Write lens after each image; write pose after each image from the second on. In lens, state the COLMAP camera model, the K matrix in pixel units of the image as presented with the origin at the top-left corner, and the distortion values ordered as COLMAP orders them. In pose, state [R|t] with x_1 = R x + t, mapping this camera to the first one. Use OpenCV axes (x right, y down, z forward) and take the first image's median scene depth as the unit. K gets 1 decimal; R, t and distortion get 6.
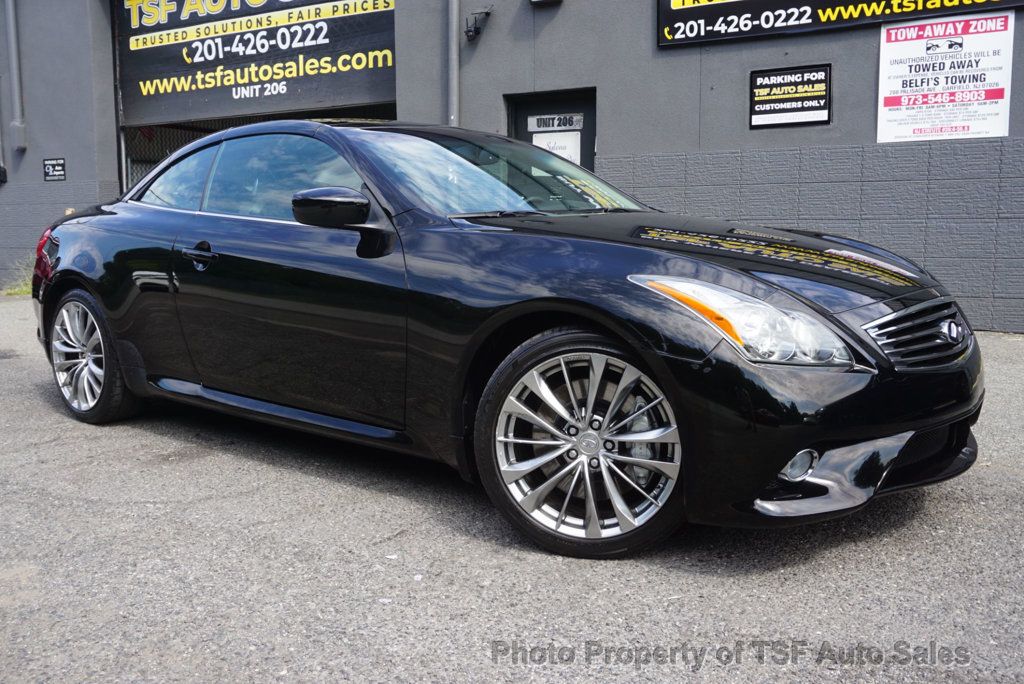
lens RADIAL K [[957.3, 0, 507.6], [0, 957.3, 342.0], [0, 0, 1]] dist [0.005531, 0.000000]
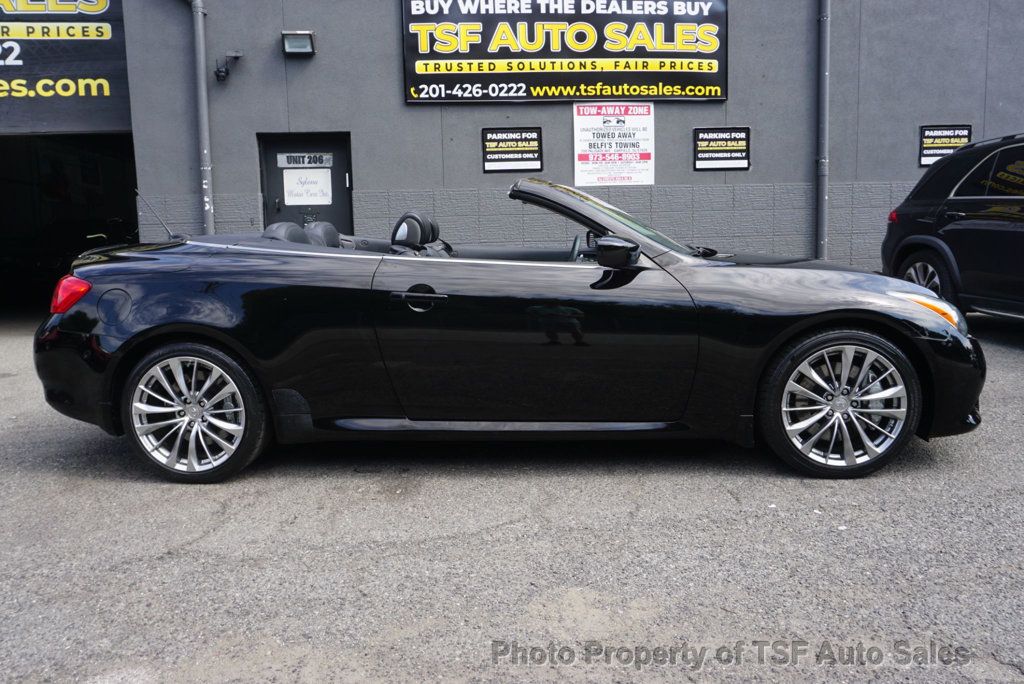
lens RADIAL K [[755.0, 0, 513.1], [0, 755.0, 359.9], [0, 0, 1]] dist [-0.030133, 0.025569]
pose [[0.810109, -0.104507, 0.576889, -0.345183], [0.088332, 0.994509, 0.056120, -0.022621], [-0.579586, 0.005494, 0.814892, 0.142343]]
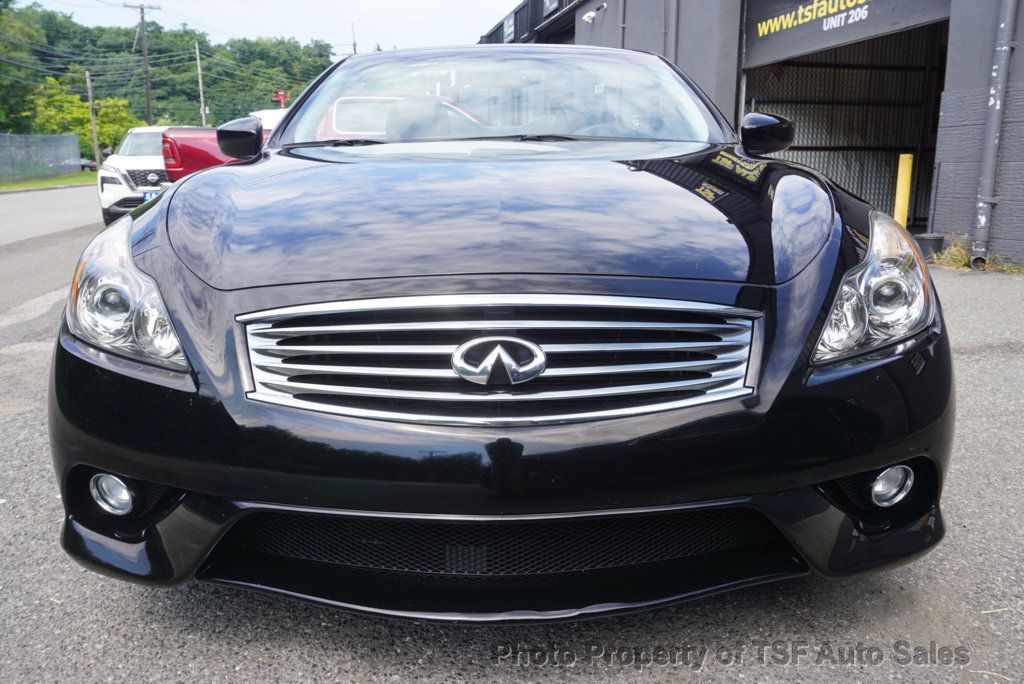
lens RADIAL K [[865.5, 0, 513.3], [0, 865.5, 339.0], [0, 0, 1]] dist [-0.009816, 0.001769]
pose [[0.632141, 0.159487, -0.758262, 0.331135], [-0.100975, 0.987199, 0.123460, -0.031337], [0.768246, -0.001479, 0.640153, 0.287018]]
